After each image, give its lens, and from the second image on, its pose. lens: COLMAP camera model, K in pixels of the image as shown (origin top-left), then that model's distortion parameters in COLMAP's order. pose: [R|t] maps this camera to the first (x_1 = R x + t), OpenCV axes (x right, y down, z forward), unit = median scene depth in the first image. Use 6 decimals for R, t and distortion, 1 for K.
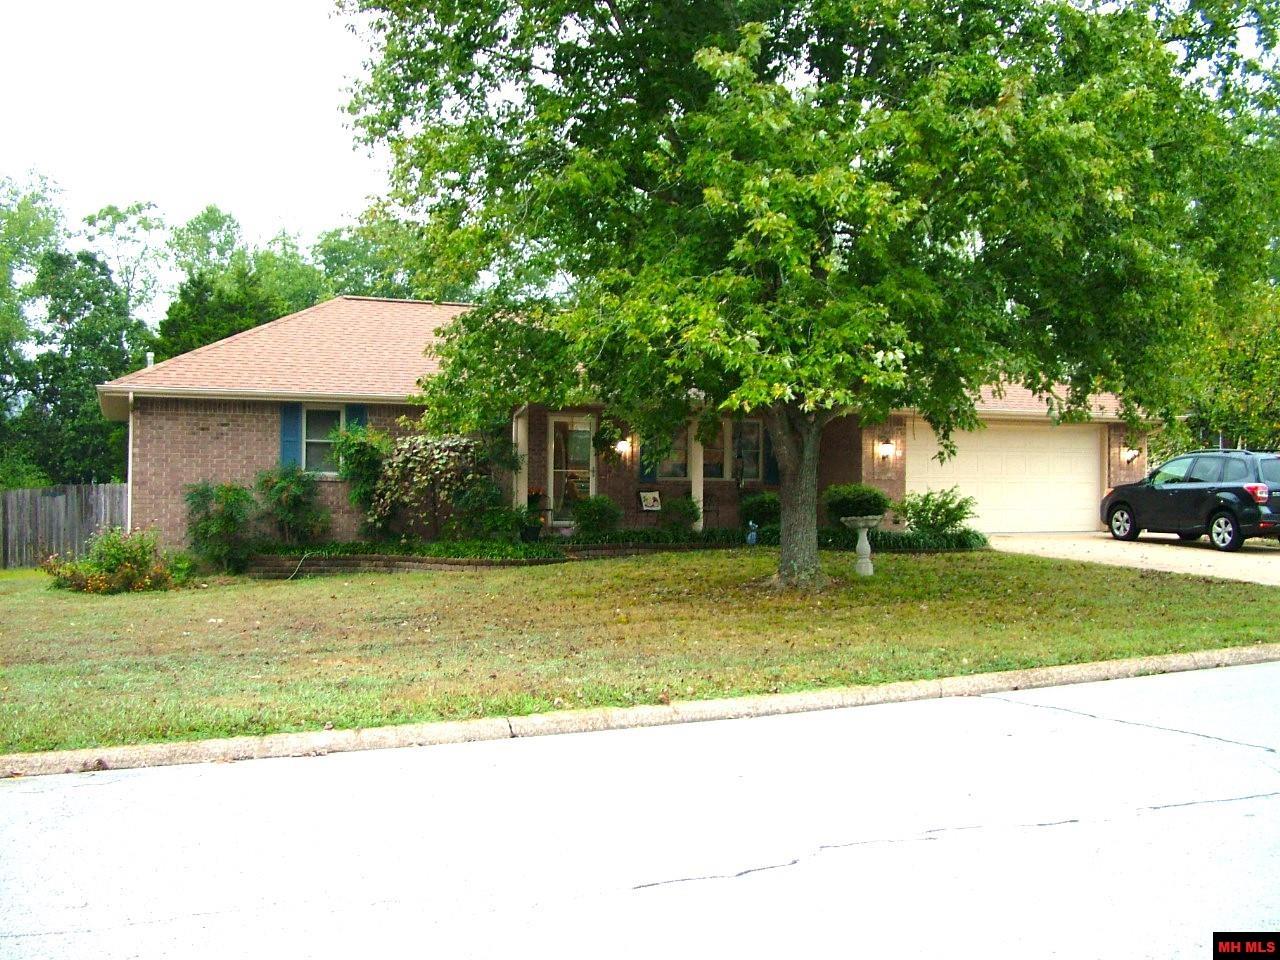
lens RADIAL K [[1303.8, 0, 646.9], [0, 1303.8, 481.3], [0, 0, 1]] dist [-0.024830, 0.000000]
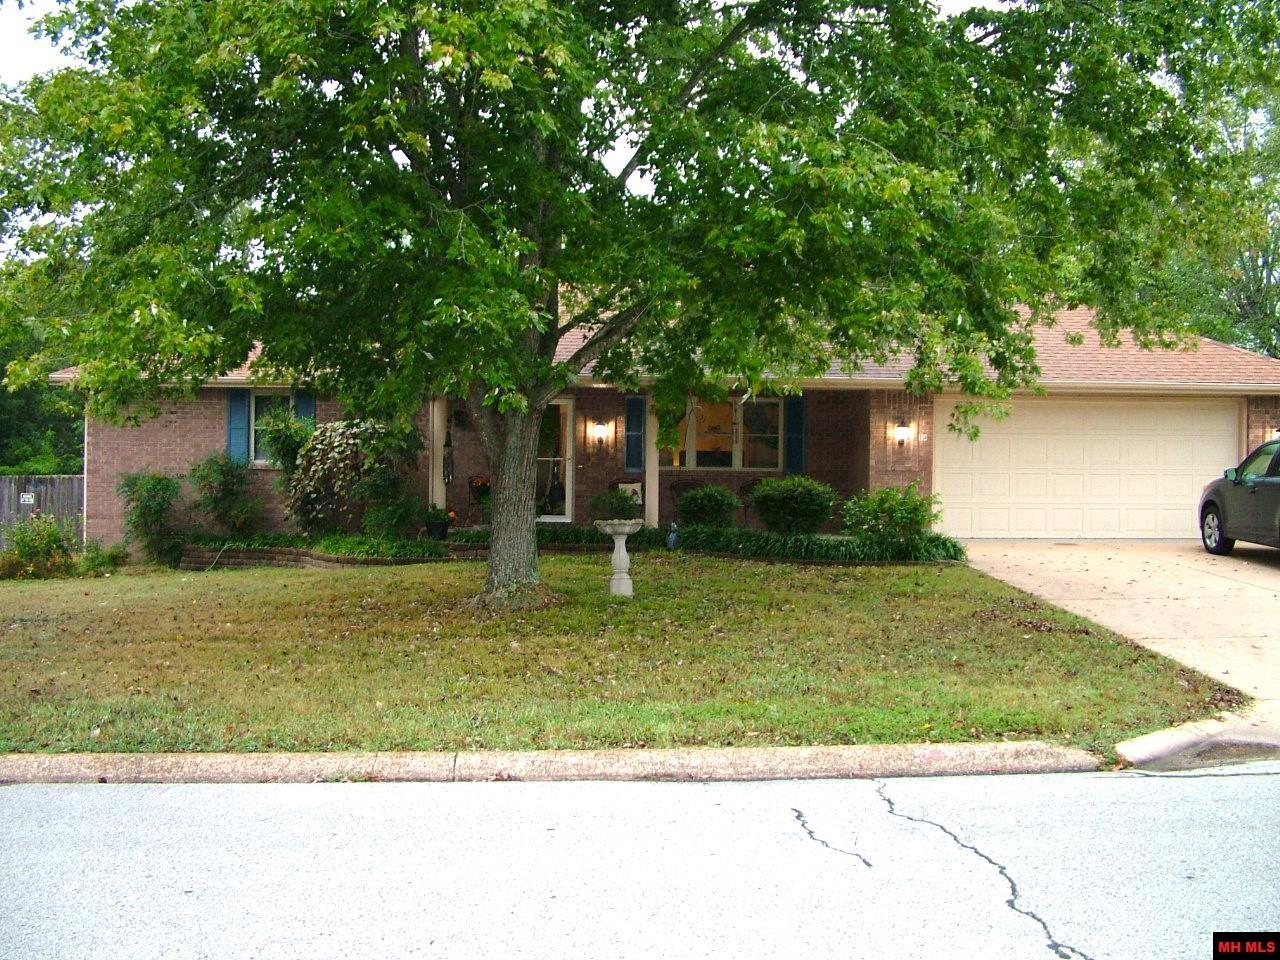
lens RADIAL K [[1303.8, 0, 637.4], [0, 1303.8, 476.2], [0, 0, 1]] dist [-0.024830, 0.000000]
pose [[0.931104, 0.006256, -0.364700, 0.357758], [-0.002899, 0.999948, 0.009753, -0.005481], [0.364742, -0.008024, 0.931074, 0.204153]]
